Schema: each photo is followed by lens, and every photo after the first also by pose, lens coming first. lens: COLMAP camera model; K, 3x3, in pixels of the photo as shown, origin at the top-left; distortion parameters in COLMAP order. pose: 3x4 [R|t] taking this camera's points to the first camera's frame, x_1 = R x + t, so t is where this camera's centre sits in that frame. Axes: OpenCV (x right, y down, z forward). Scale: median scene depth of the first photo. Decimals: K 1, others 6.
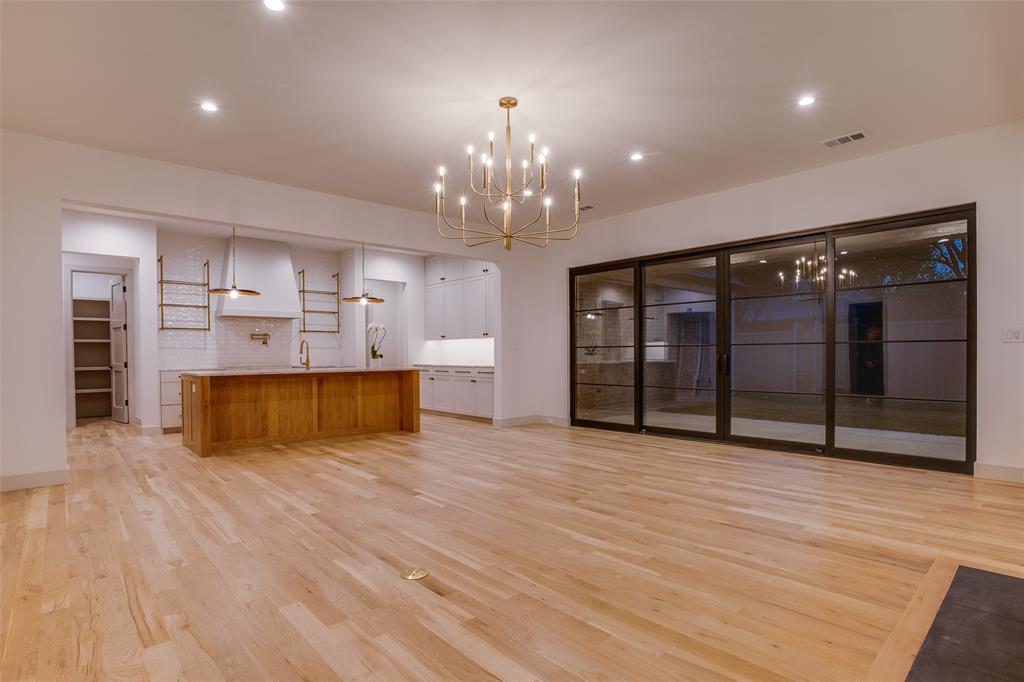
lens RADIAL K [[502.3, 0, 487.7], [0, 502.3, 357.0], [0, 0, 1]] dist [-0.048250, 0.003808]
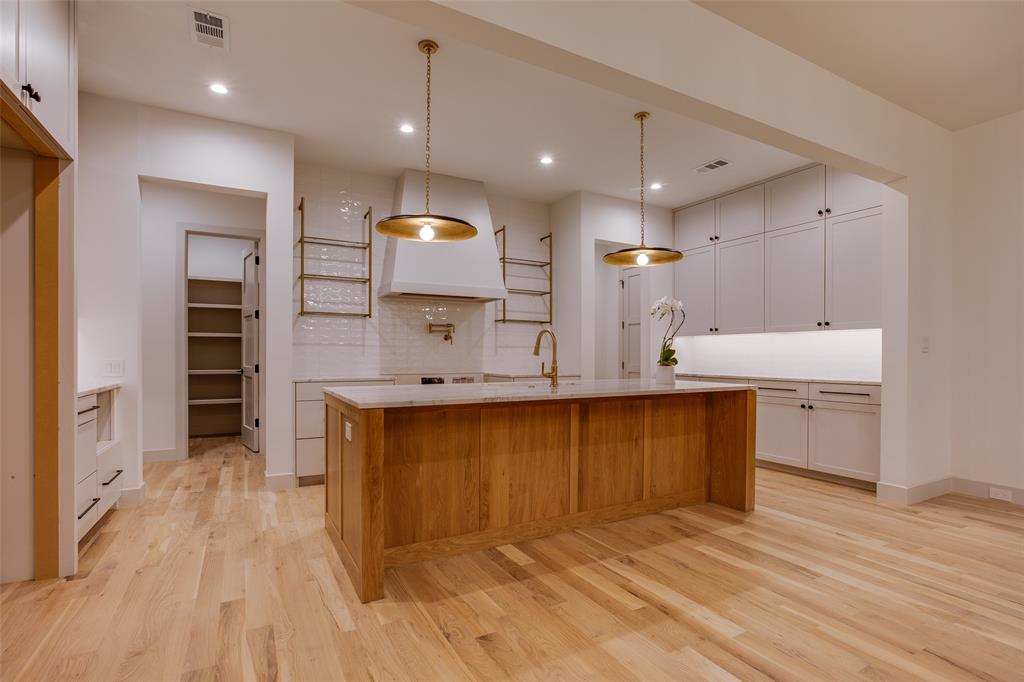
lens RADIAL K [[493.8, 0, 509.8], [0, 493.8, 350.0], [0, 0, 1]] dist [-0.037602, 0.016103]
pose [[0.977209, 0.009470, -0.212068, -0.299715], [-0.012895, 0.999808, -0.014773, -0.004866], [0.211887, 0.017171, 0.977143, 0.497966]]
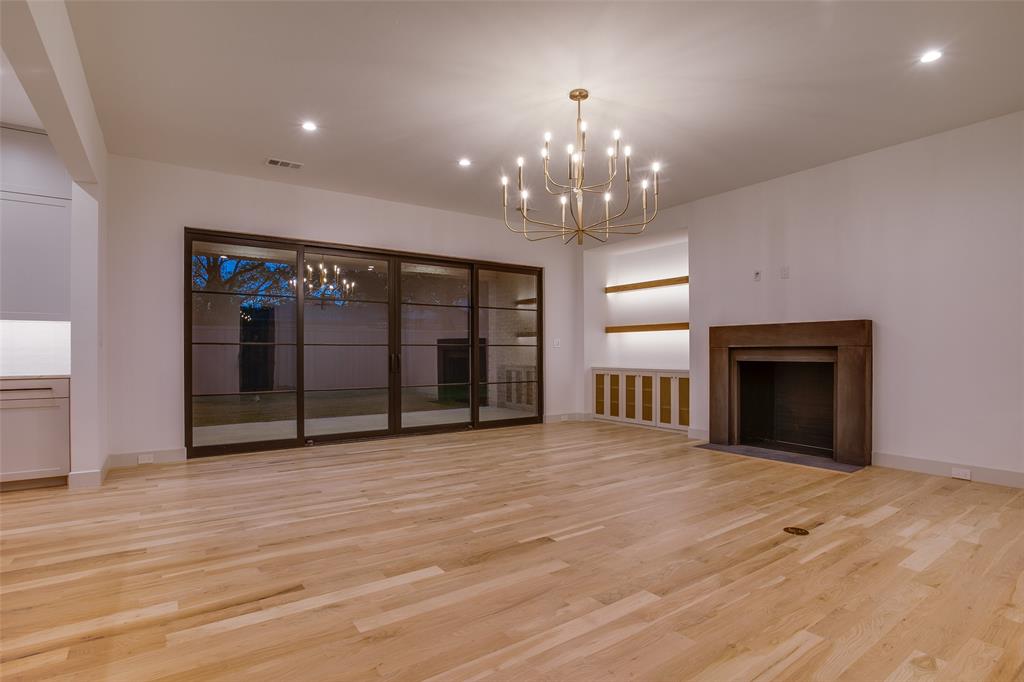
lens RADIAL K [[493.8, 0, 506.7], [0, 493.8, 347.2], [0, 0, 1]] dist [-0.037602, 0.016103]
pose [[0.108073, 0.019964, 0.993942, -0.517768], [0.001760, 0.999793, -0.020273, -0.001392], [-0.994141, 0.003940, 0.108015, 0.567396]]
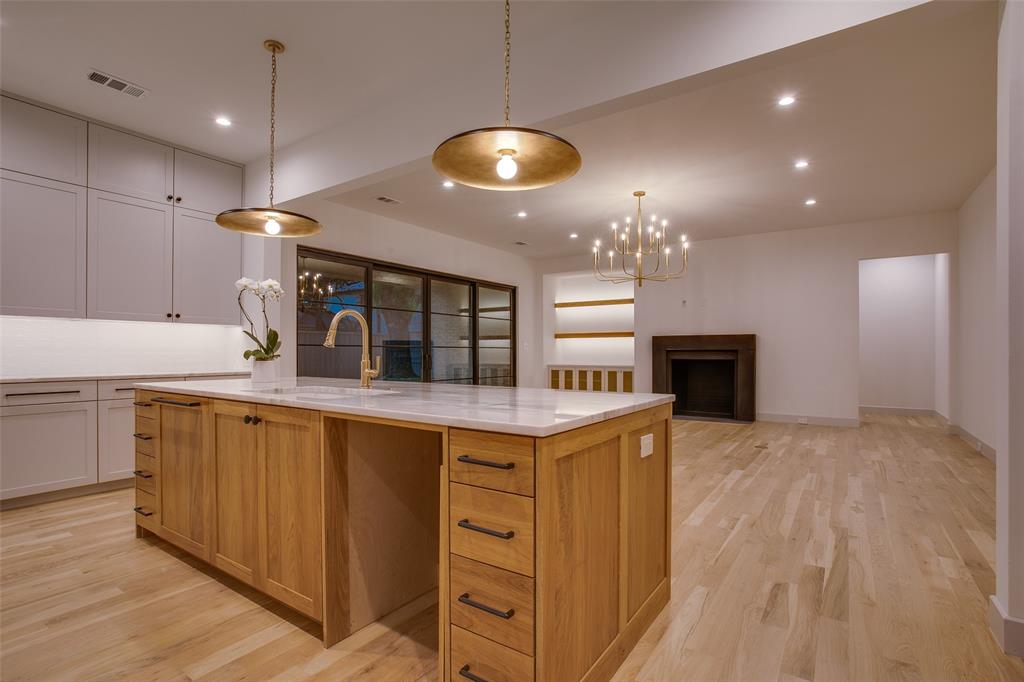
lens RADIAL K [[493.8, 0, 496.7], [0, 493.8, 354.5], [0, 0, 1]] dist [-0.037602, 0.016103]
pose [[-0.232602, 0.005746, 0.972555, -0.765803], [0.001750, 0.999983, -0.005490, -0.000363], [-0.972571, 0.000425, -0.232608, 0.998601]]
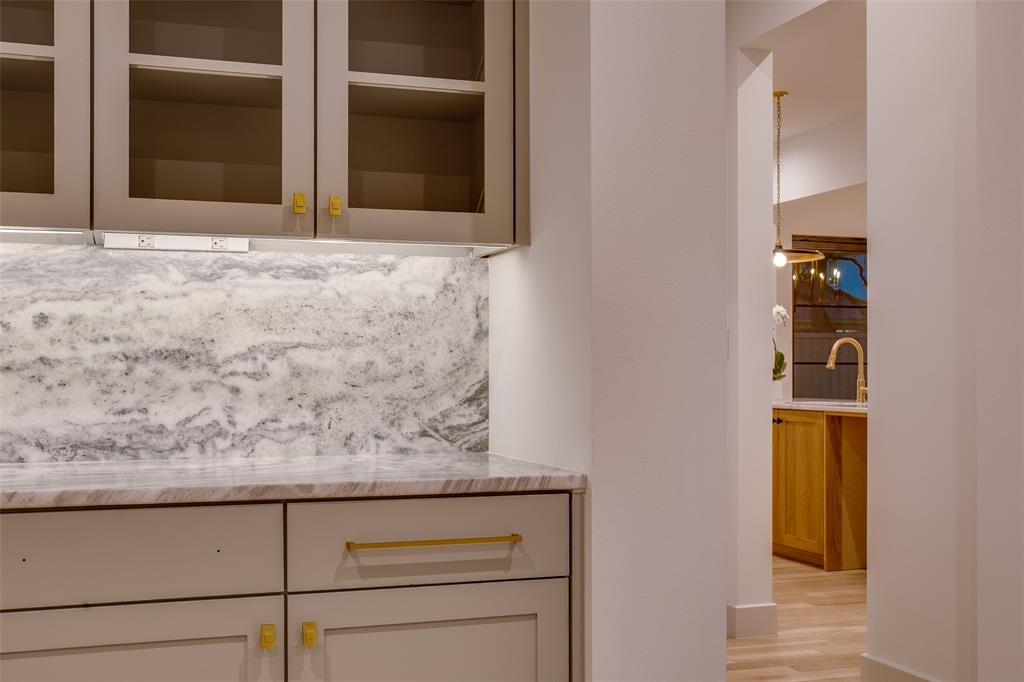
lens RADIAL K [[1160.4, 0, 505.8], [0, 1160.4, 351.3], [0, 0, 1]] dist [-0.063328, 0.000000]
pose [[0.366275, 0.028303, 0.930076, -1.490484], [-0.007119, 0.999593, -0.027614, 0.007757], [-0.930480, 0.003493, 0.366327, 0.922071]]
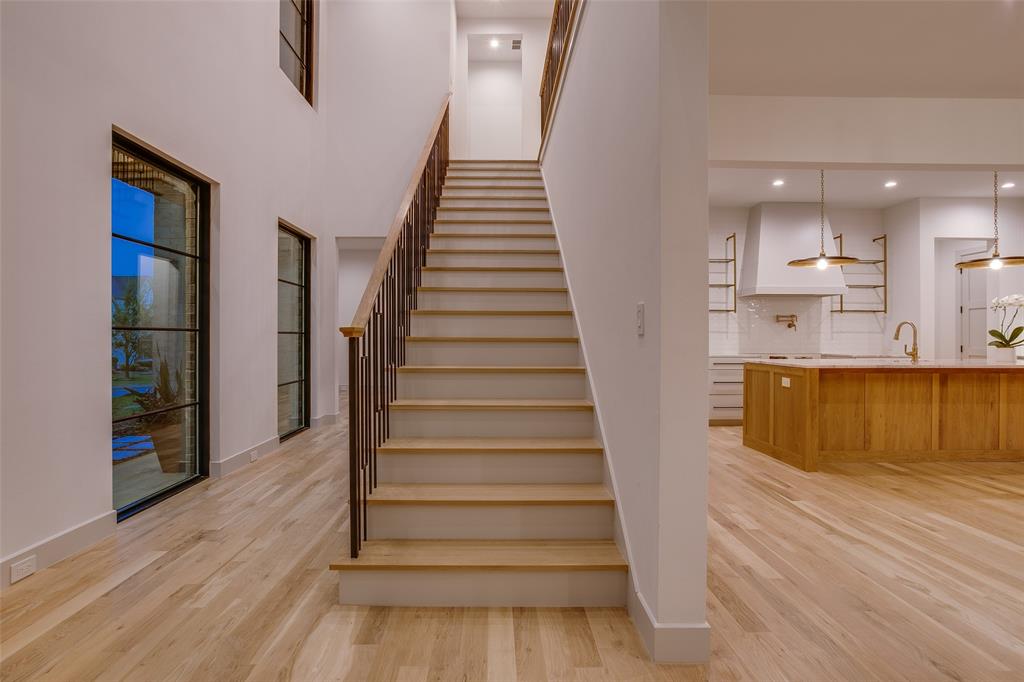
lens RADIAL K [[493.8, 0, 509.2], [0, 493.8, 334.8], [0, 0, 1]] dist [-0.037602, 0.016103]
pose [[0.755433, 0.004945, -0.655208, -0.346654], [-0.011605, 0.999916, -0.005834, -0.003423], [0.655124, 0.012011, 0.755426, 0.078001]]
